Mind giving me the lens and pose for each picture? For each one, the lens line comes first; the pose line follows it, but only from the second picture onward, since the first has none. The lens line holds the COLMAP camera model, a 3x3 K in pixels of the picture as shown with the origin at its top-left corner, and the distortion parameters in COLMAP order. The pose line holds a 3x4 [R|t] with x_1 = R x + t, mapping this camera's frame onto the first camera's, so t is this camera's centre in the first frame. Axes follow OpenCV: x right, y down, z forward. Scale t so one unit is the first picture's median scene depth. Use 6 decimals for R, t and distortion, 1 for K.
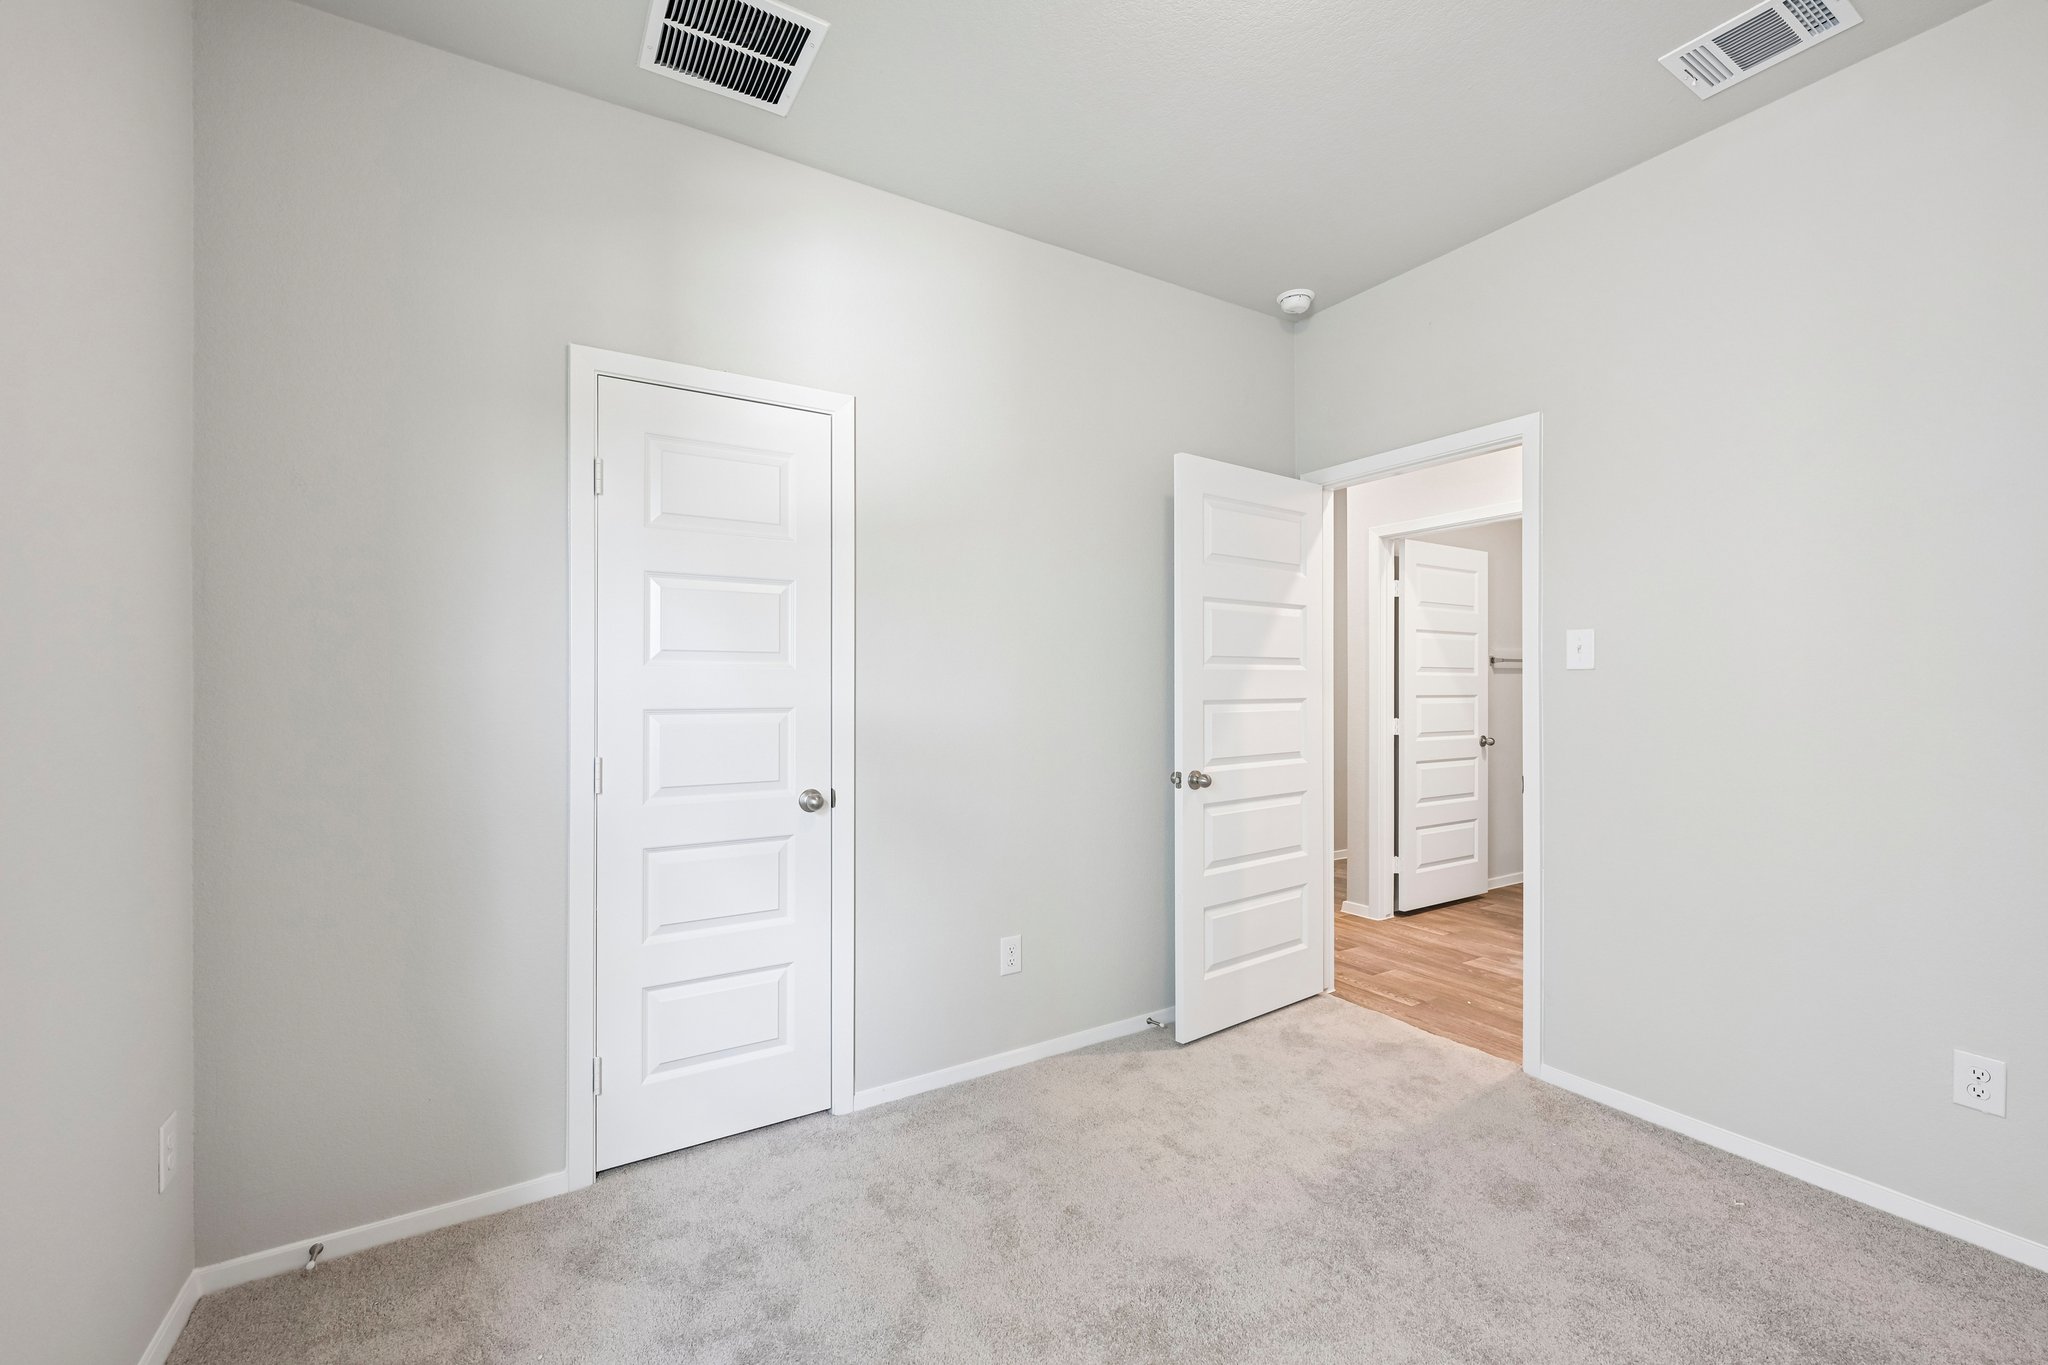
lens RADIAL K [[841.8, 0, 1024.0], [0, 841.8, 682.5], [0, 0, 1]] dist [-0.000160, -0.000008]
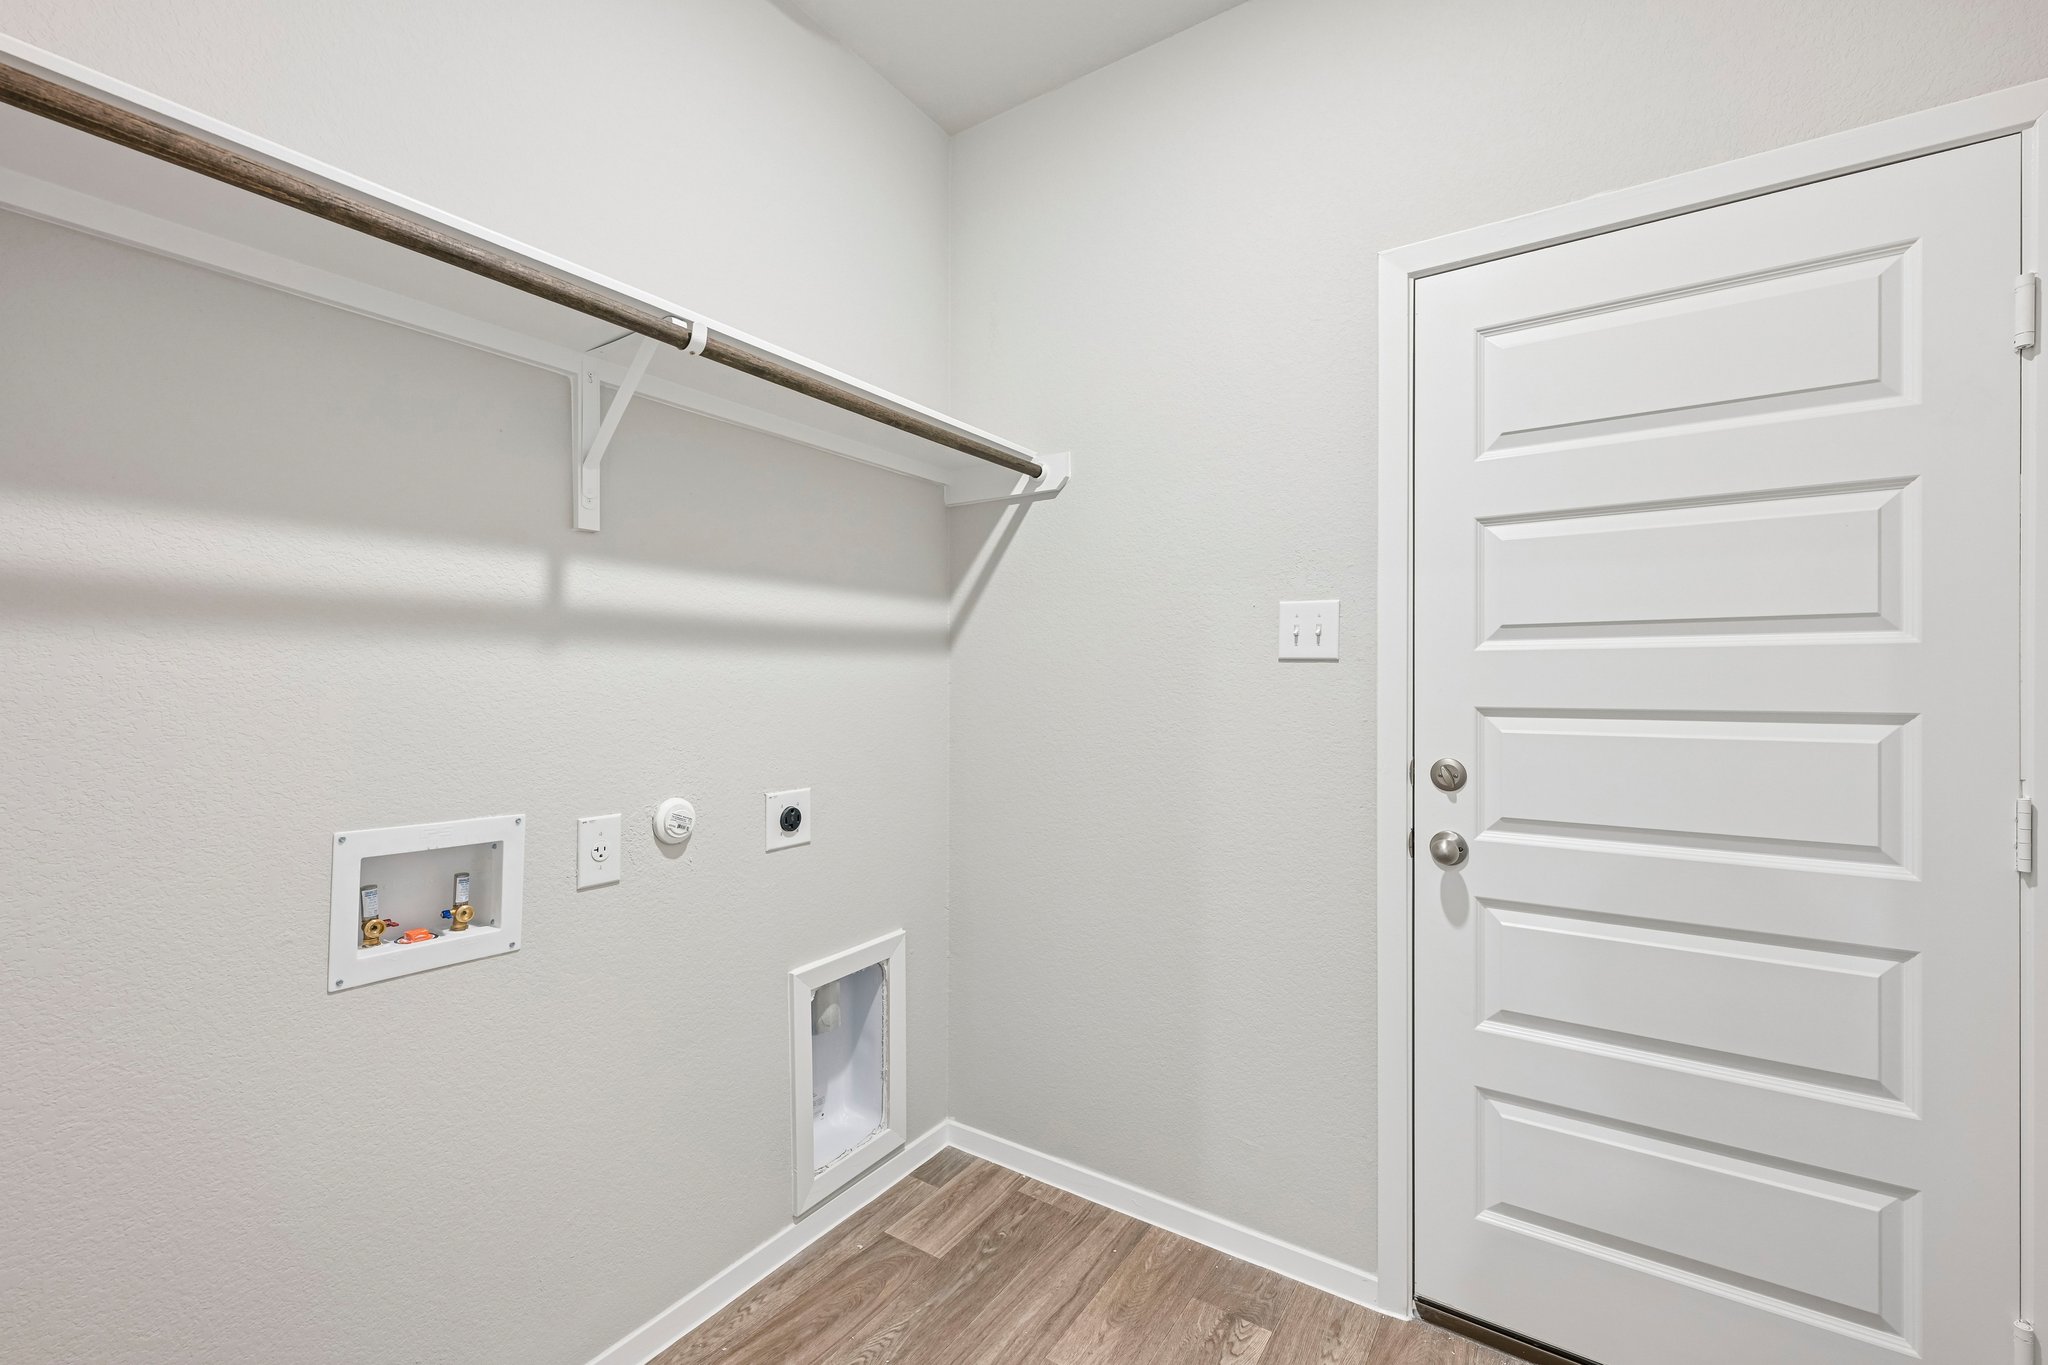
lens RADIAL K [[841.8, 0, 1024.0], [0, 841.8, 682.5], [0, 0, 1]] dist [-0.000160, -0.000008]
pose [[-0.418120, -0.000155, 0.908392, 0.069496], [-0.000557, 1.000000, -0.000086, 0.006179], [-0.908392, -0.000542, -0.418120, 1.213959]]
